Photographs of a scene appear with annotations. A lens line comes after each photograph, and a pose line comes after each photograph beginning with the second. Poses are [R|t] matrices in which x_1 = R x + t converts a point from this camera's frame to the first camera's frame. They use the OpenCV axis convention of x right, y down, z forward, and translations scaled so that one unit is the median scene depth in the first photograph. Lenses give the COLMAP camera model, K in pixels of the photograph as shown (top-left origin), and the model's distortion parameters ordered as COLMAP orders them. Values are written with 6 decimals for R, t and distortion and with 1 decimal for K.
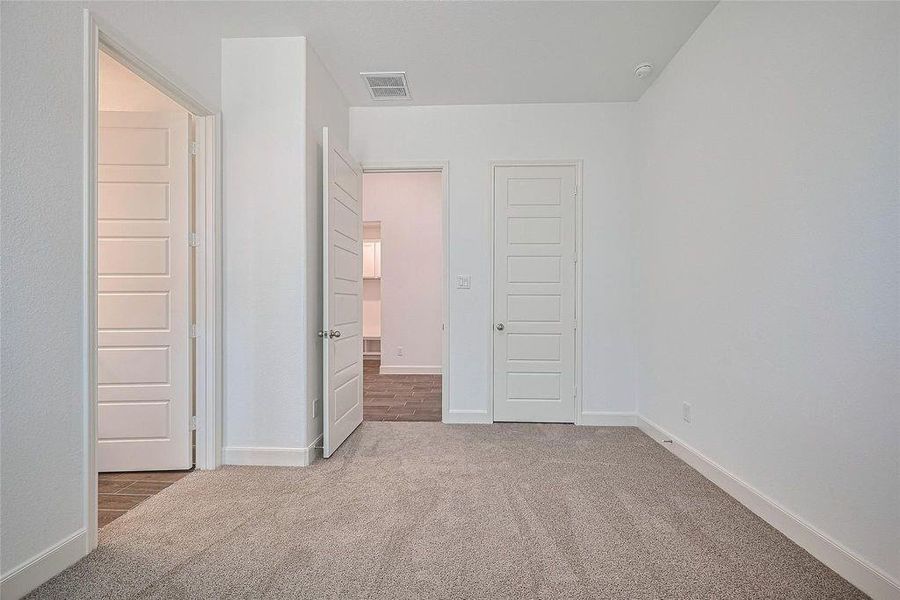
lens RADIAL K [[357.3, 0, 450.0], [0, 357.3, 300.0], [0, 0, 1]] dist [0.000905, -0.000155]
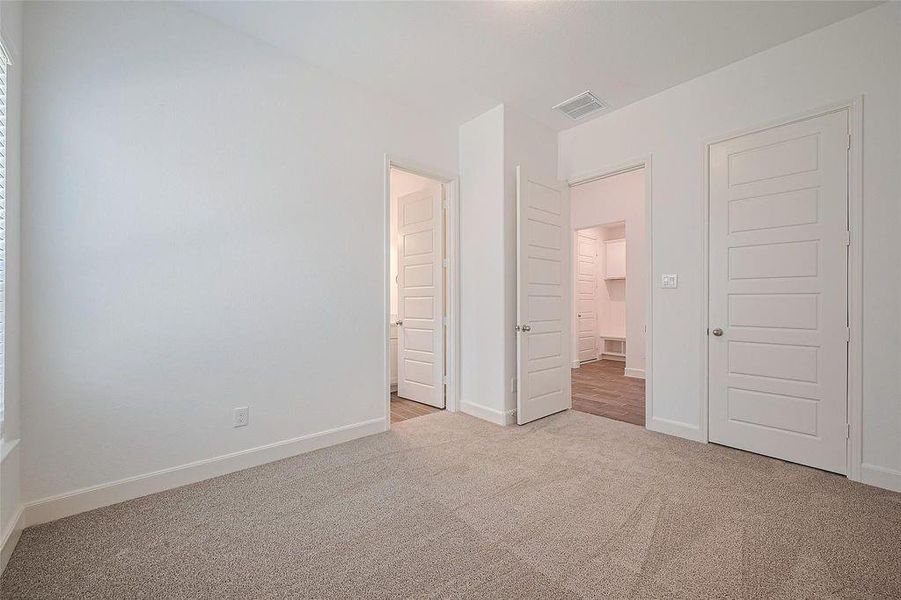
lens RADIAL K [[357.7, 0, 450.5], [0, 357.7, 300.0], [0, 0, 1]] dist [0.000905, -0.000155]
pose [[0.688643, -0.004453, -0.725087, 0.415519], [0.003826, 0.999990, -0.002508, -0.001865], [0.725091, -0.001047, 0.688653, -0.058908]]
